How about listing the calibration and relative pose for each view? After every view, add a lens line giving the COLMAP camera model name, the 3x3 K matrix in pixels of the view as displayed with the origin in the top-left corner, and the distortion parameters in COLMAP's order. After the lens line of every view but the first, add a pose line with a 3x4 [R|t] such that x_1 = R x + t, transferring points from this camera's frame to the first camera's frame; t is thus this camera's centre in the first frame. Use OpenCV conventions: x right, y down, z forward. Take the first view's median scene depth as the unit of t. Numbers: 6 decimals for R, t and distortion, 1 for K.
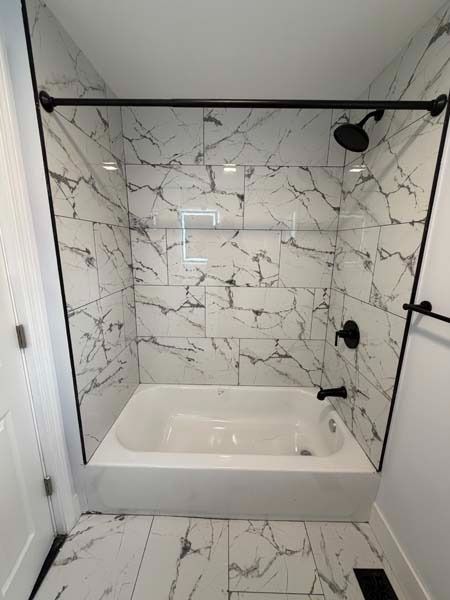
lens RADIAL K [[238.3, 0, 224.2], [0, 238.3, 298.5], [0, 0, 1]] dist [-0.001848, -0.000116]
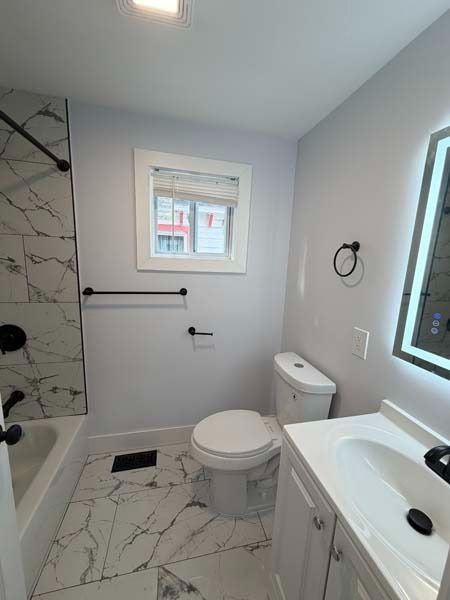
lens RADIAL K [[238.3, 0, 224.7], [0, 238.3, 300.1], [0, 0, 1]] dist [-0.001848, -0.000116]
pose [[-0.234958, -0.190380, 0.953179, -0.784989], [0.170093, 0.957447, 0.233161, -0.106355], [-0.957007, 0.216912, -0.192577, 0.358192]]
